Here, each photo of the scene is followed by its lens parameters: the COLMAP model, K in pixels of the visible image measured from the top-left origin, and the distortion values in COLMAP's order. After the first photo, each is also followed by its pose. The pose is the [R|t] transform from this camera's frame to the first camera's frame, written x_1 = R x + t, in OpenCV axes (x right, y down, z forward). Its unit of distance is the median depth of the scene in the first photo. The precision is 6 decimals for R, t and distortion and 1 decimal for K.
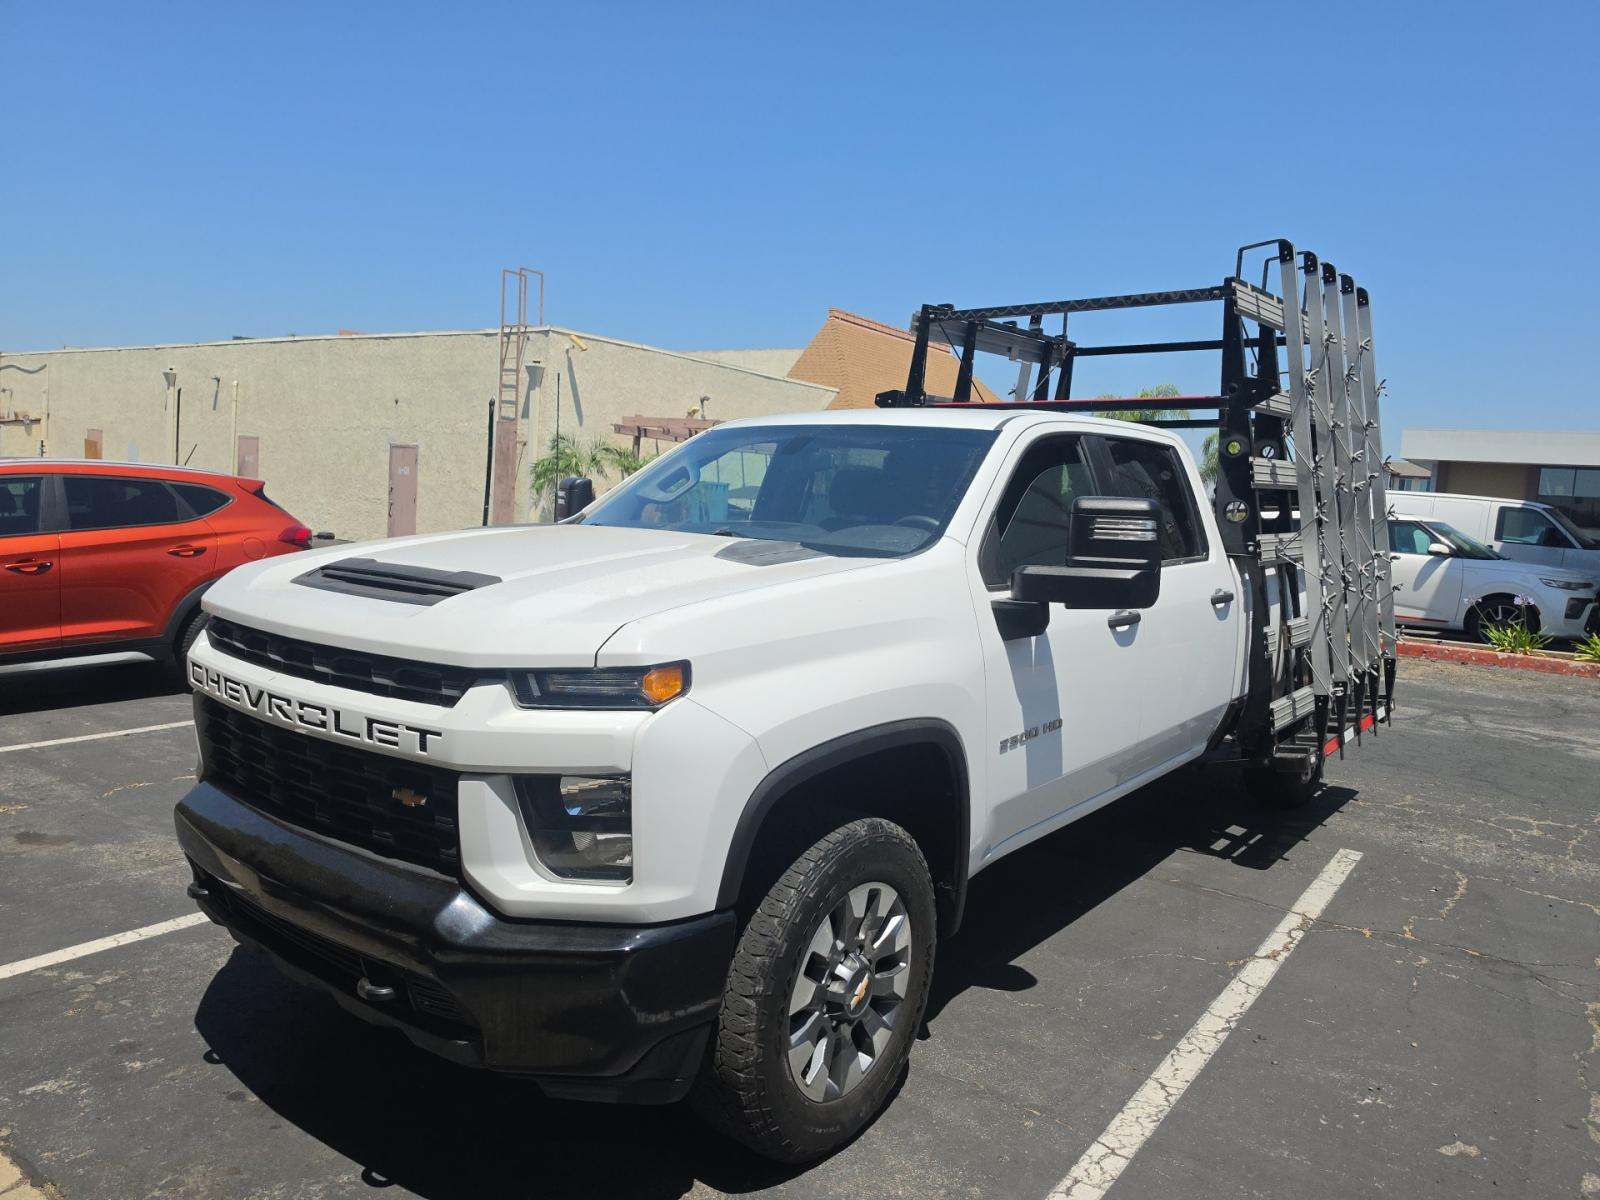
lens RADIAL K [[1161.7, 0, 811.8], [0, 1161.7, 598.2], [0, 0, 1]] dist [0.007794, 0.008823]
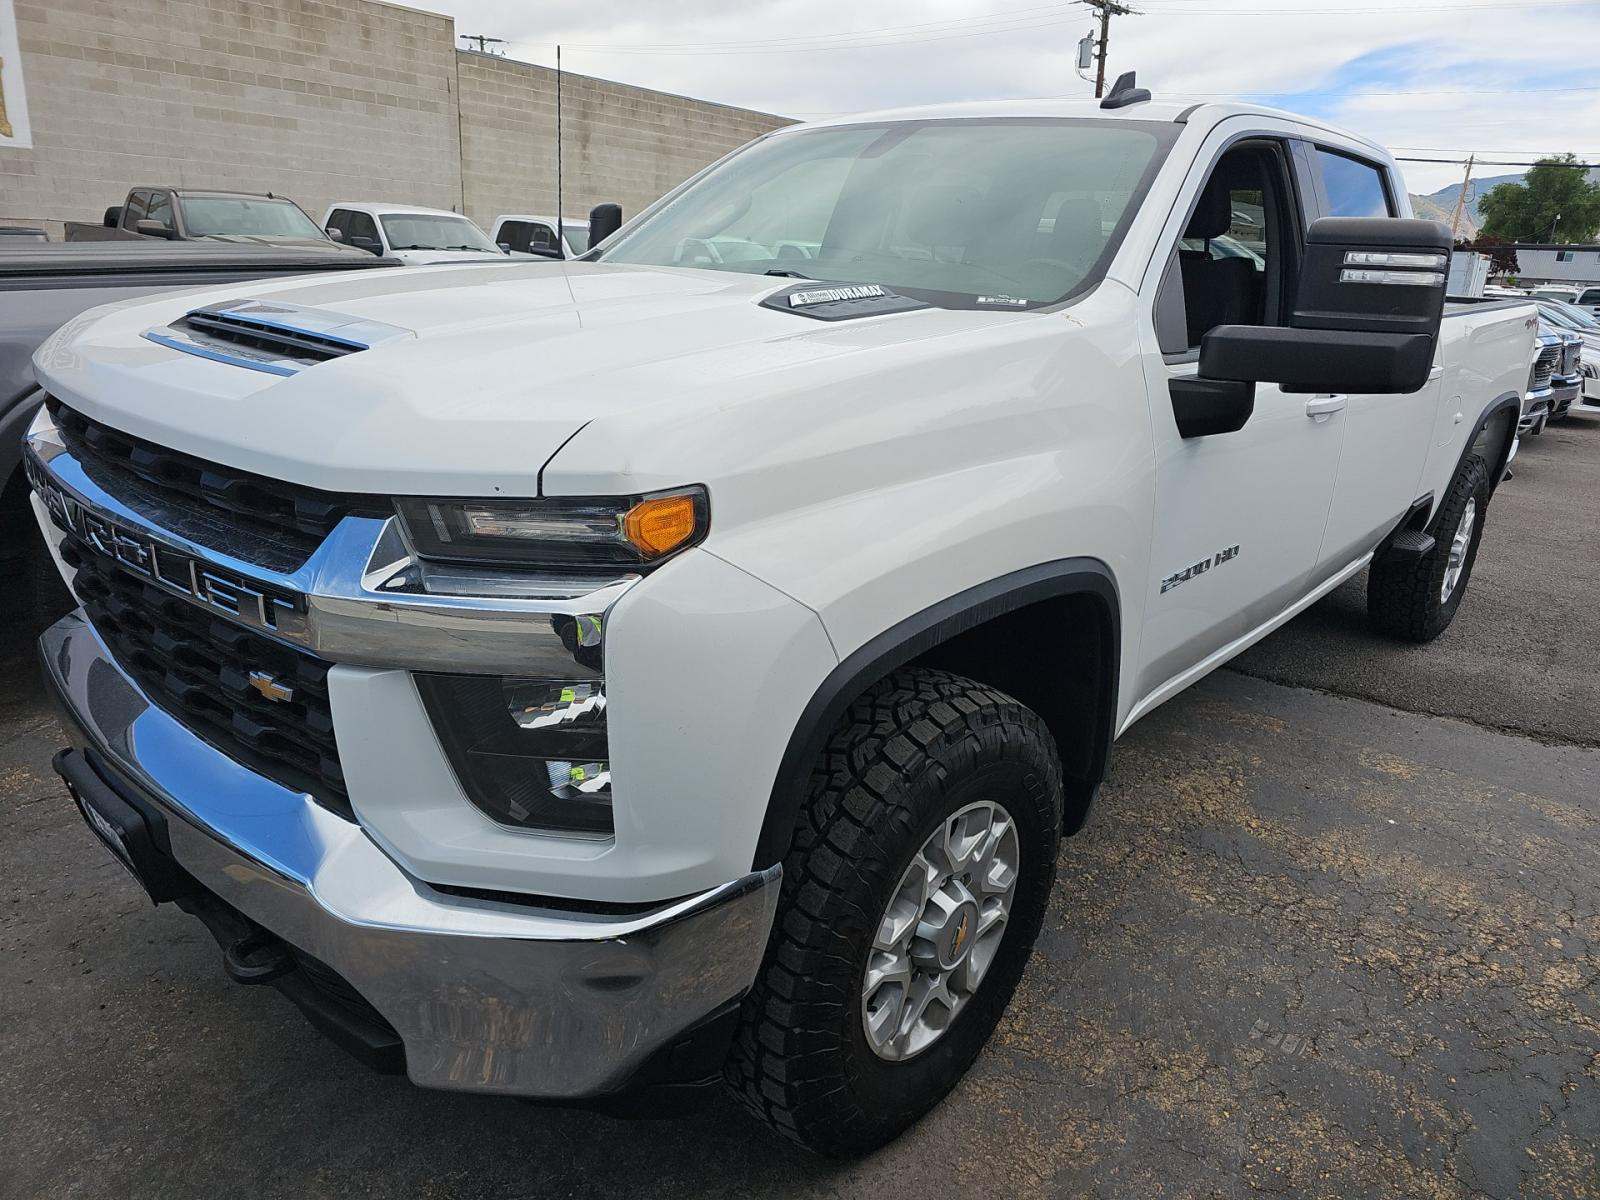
lens RADIAL K [[1113.6, 0, 803.0], [0, 1113.6, 613.6], [0, 0, 1]] dist [0.029944, -0.002712]
pose [[0.997347, 0.029879, -0.066380, -0.016893], [-0.014370, 0.974747, 0.222850, -0.008118], [0.071362, -0.221305, 0.972590, 0.421539]]
